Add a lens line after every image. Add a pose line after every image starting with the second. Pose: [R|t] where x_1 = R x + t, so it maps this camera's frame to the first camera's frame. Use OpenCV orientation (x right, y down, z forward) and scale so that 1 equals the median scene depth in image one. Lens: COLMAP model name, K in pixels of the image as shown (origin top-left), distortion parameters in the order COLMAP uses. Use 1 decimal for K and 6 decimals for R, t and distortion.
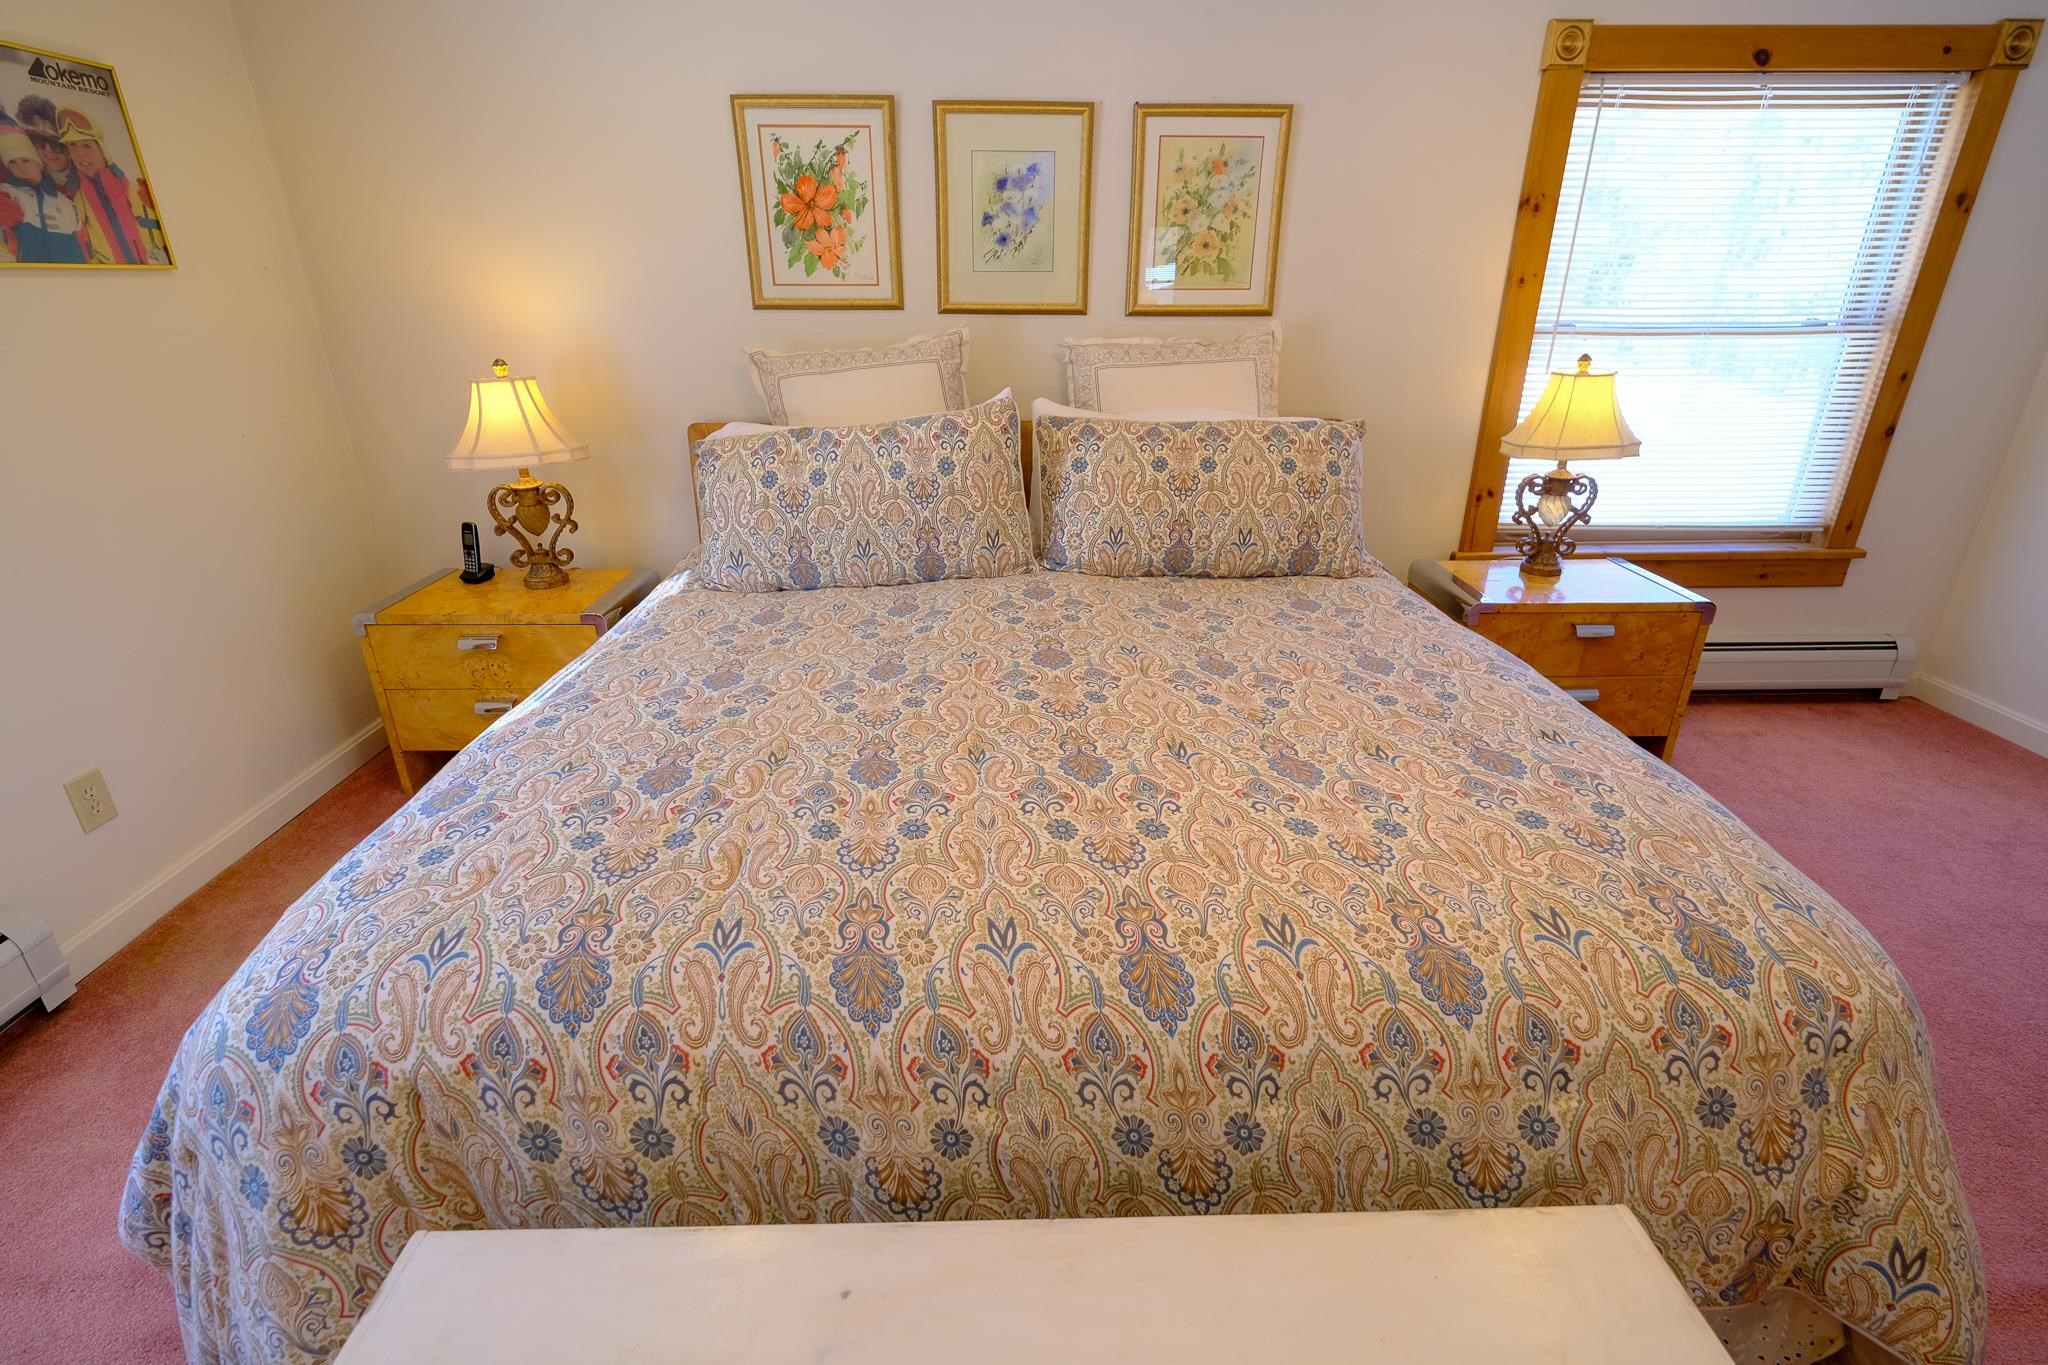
lens RADIAL K [[917.2, 0, 1025.0], [0, 917.2, 656.1], [0, 0, 1]] dist [-0.004671, 0.000661]
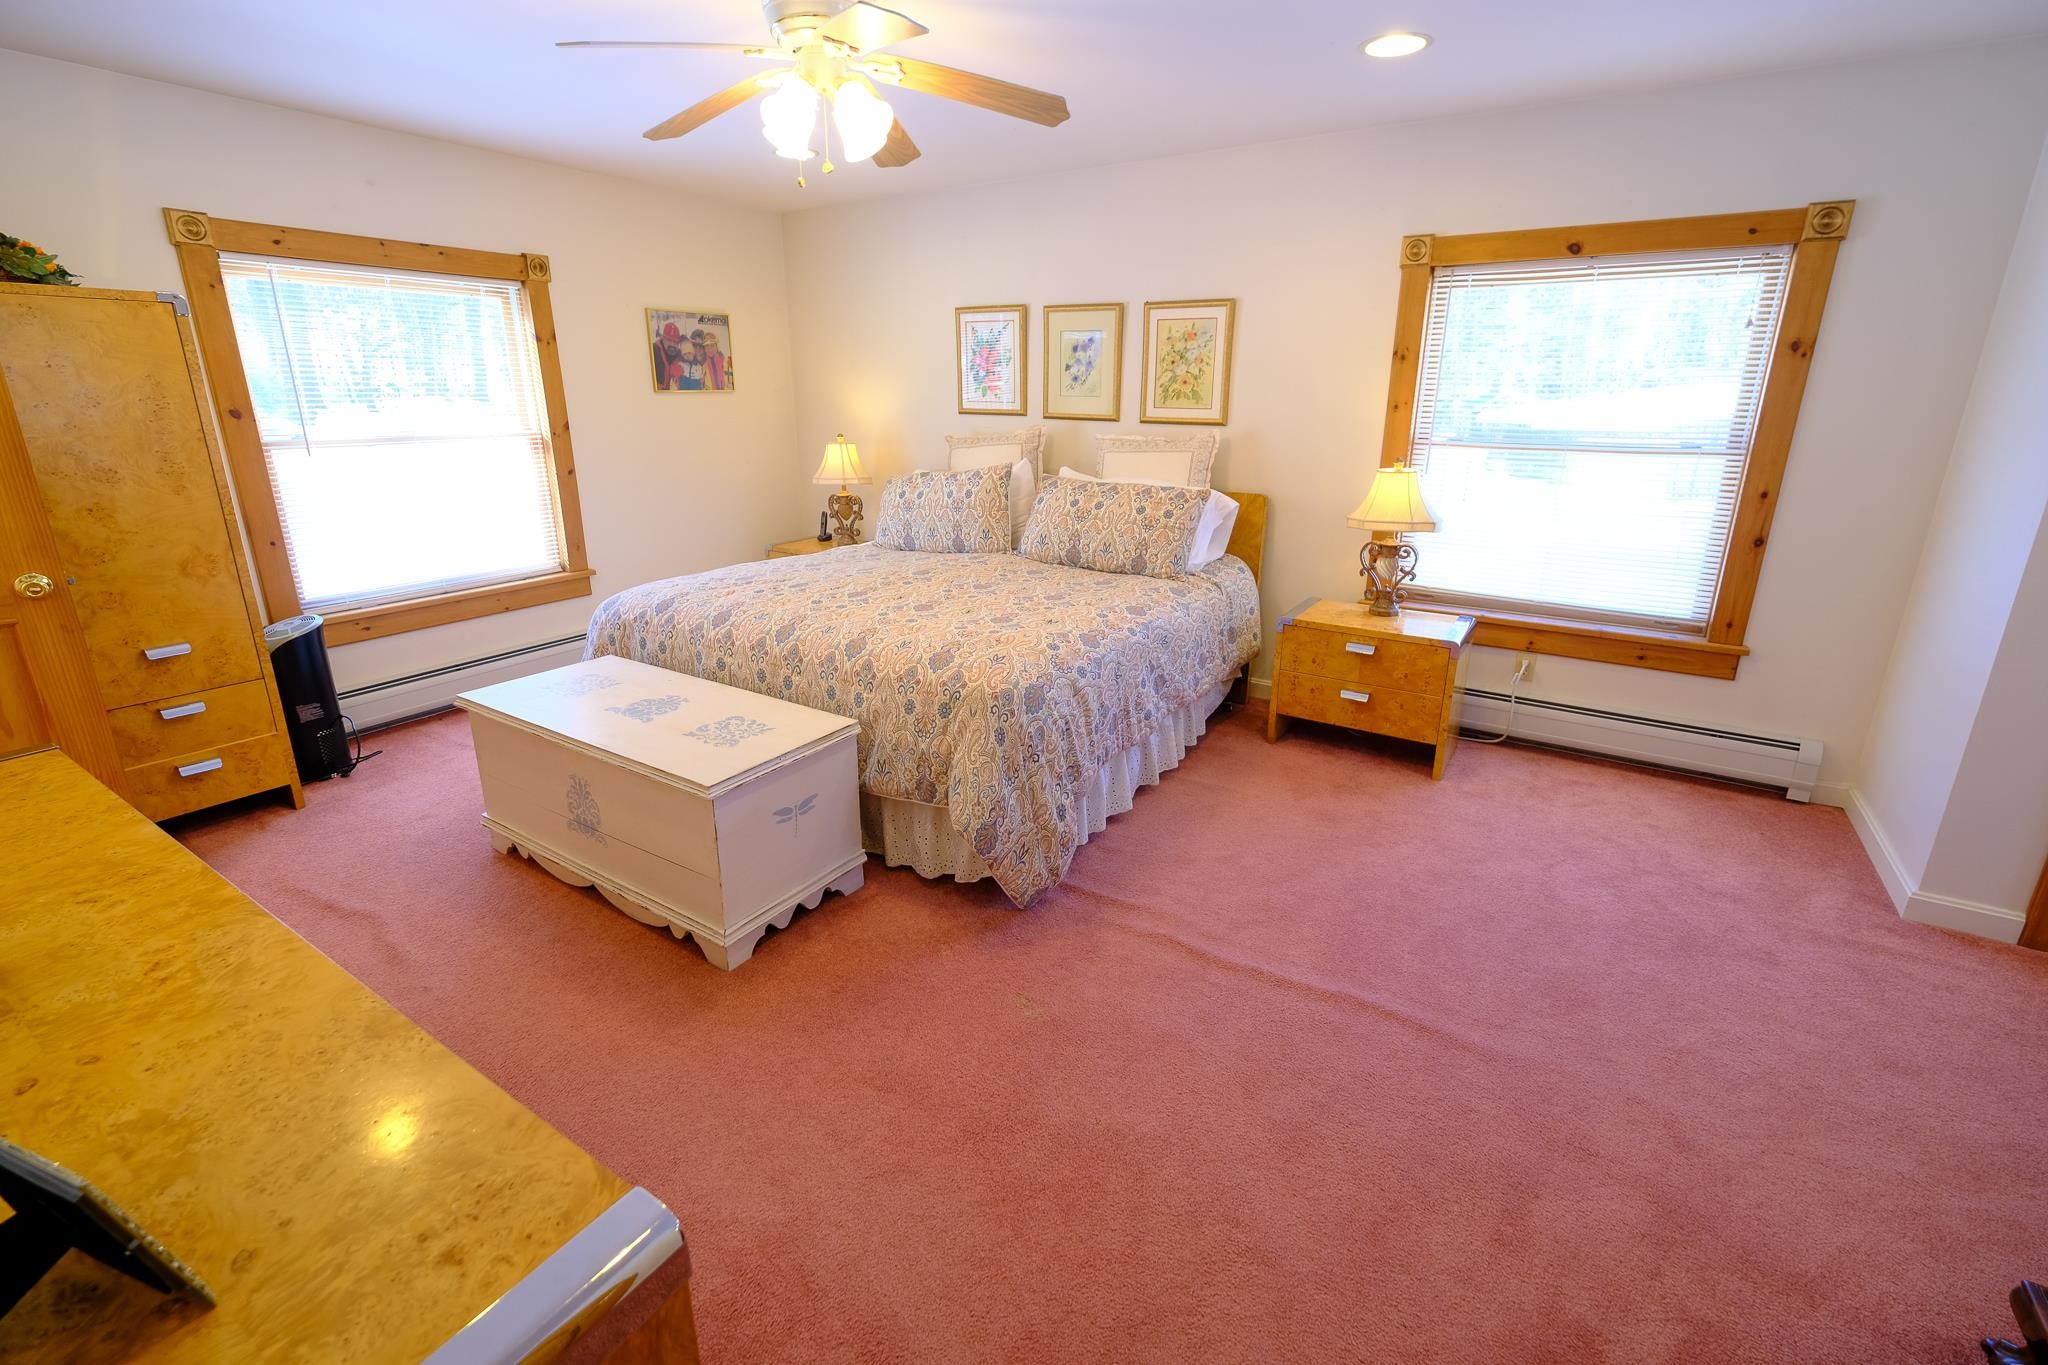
lens RADIAL K [[880.5, 0, 1046.6], [0, 880.5, 653.0], [0, 0, 1]] dist [0.001314, -0.005937]
pose [[0.836281, 0.165397, -0.522759, 0.923866], [-0.214845, 0.976025, -0.034890, 0.130034], [0.504455, 0.141490, 0.851766, -0.395109]]
